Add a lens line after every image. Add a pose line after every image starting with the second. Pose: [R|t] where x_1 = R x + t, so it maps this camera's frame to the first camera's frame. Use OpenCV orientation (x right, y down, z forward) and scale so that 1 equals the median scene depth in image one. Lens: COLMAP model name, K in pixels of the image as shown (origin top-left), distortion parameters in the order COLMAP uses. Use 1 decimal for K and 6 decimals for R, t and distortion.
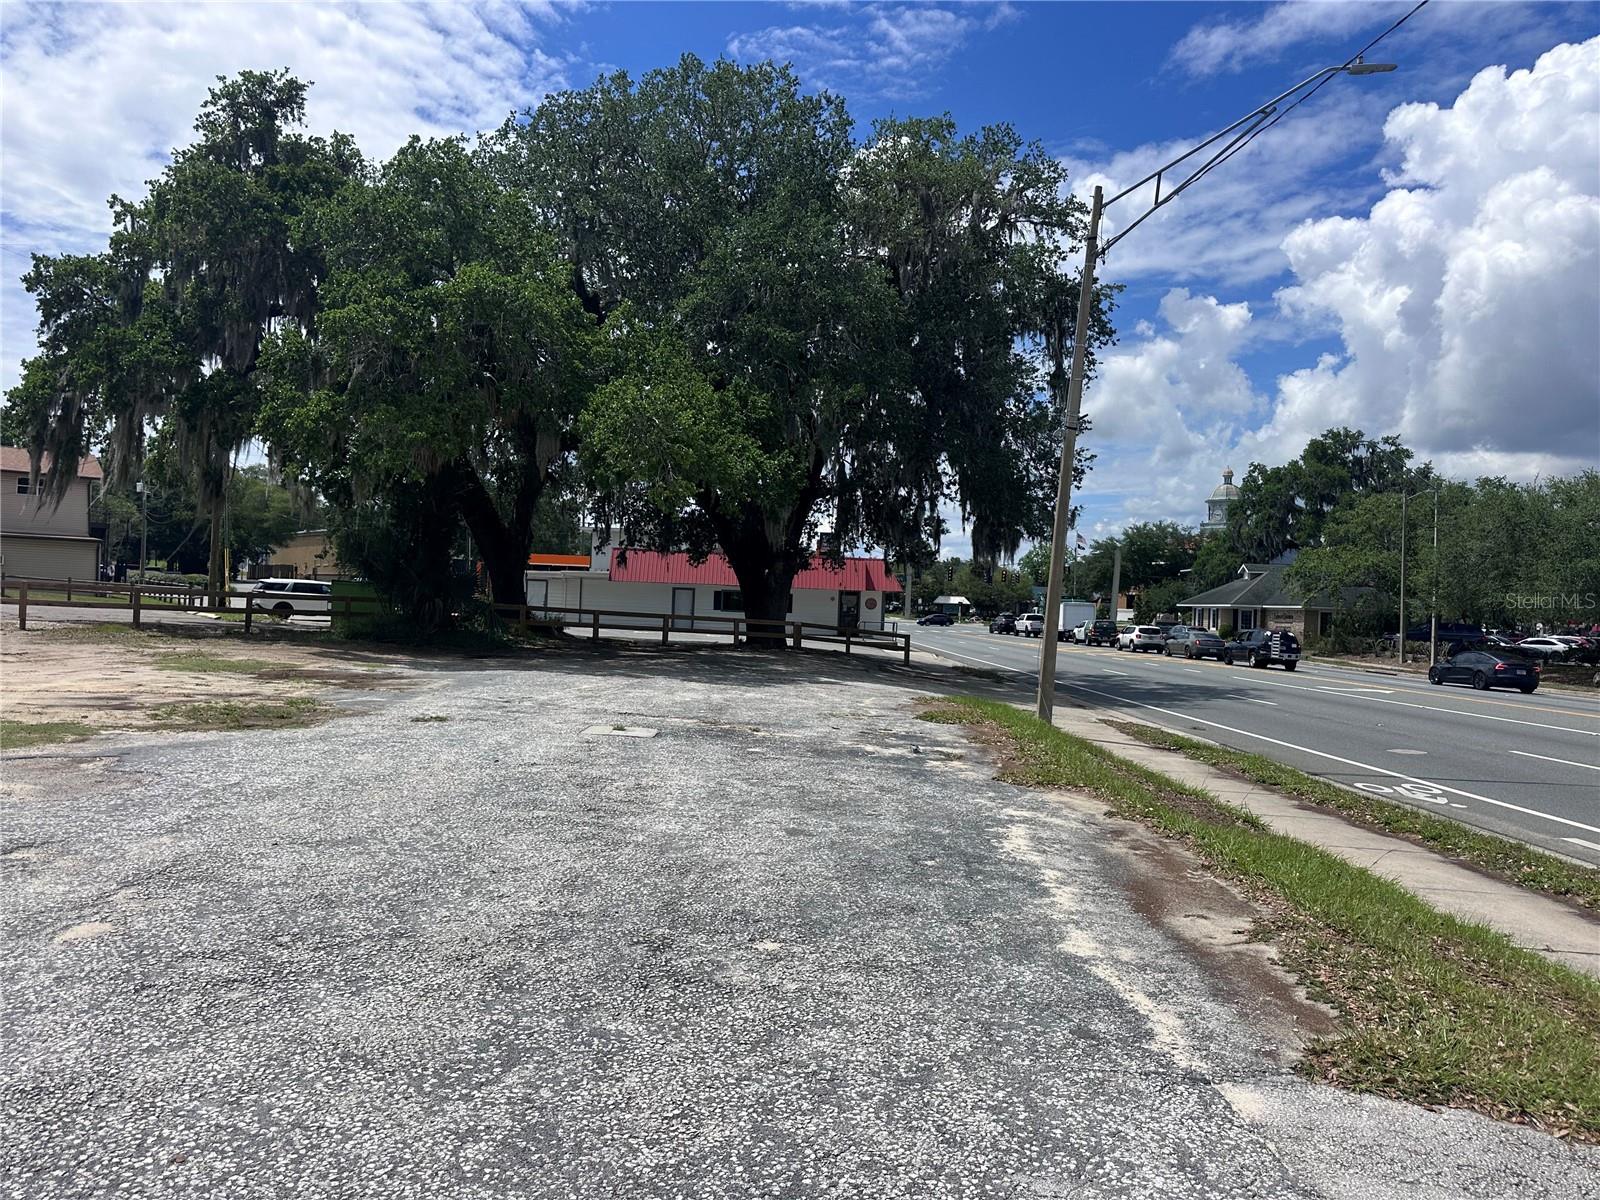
lens RADIAL K [[1111.2, 0, 800.0], [0, 1111.2, 600.0], [0, 0, 1]] dist [0.006804, 0.001595]
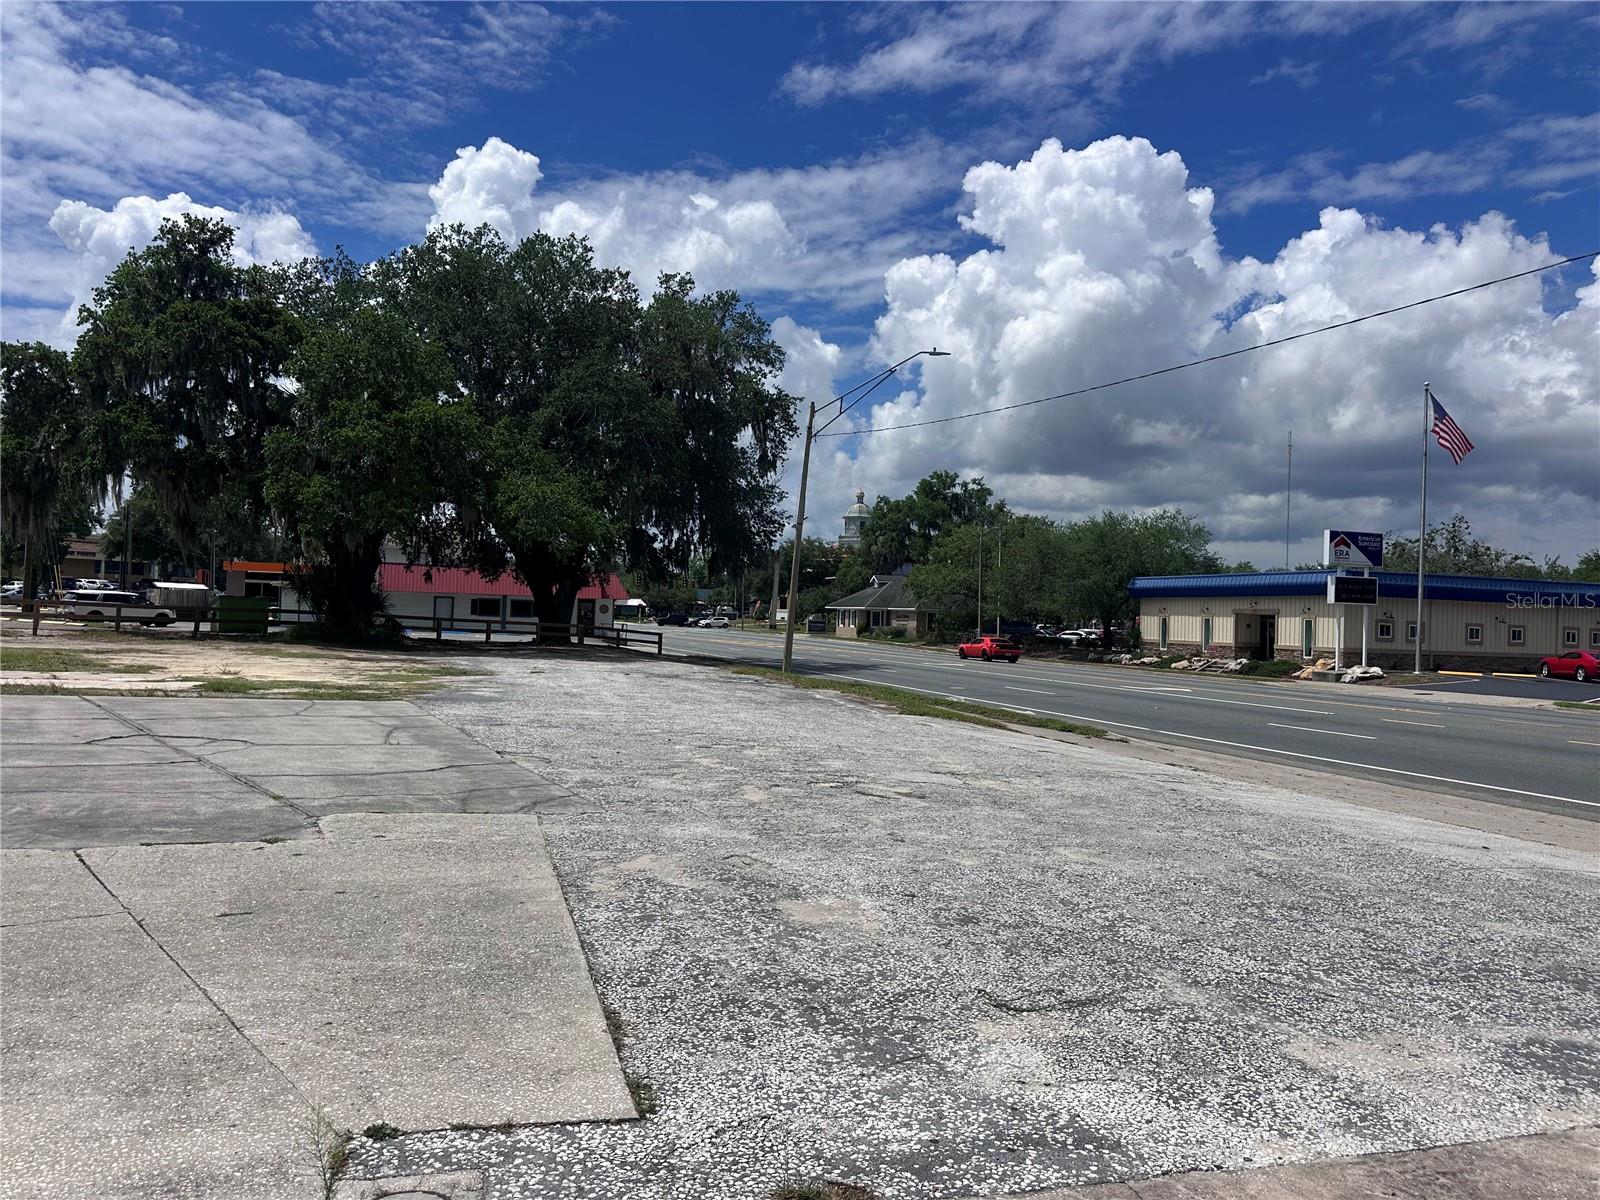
lens RADIAL K [[1111.2, 0, 800.0], [0, 1111.2, 600.0], [0, 0, 1]] dist [0.006804, 0.001595]
pose [[0.949853, 0.002427, 0.312687, -0.099250], [-0.004293, 0.999977, 0.005281, -0.011513], [-0.312667, -0.006358, 0.949842, -0.229326]]
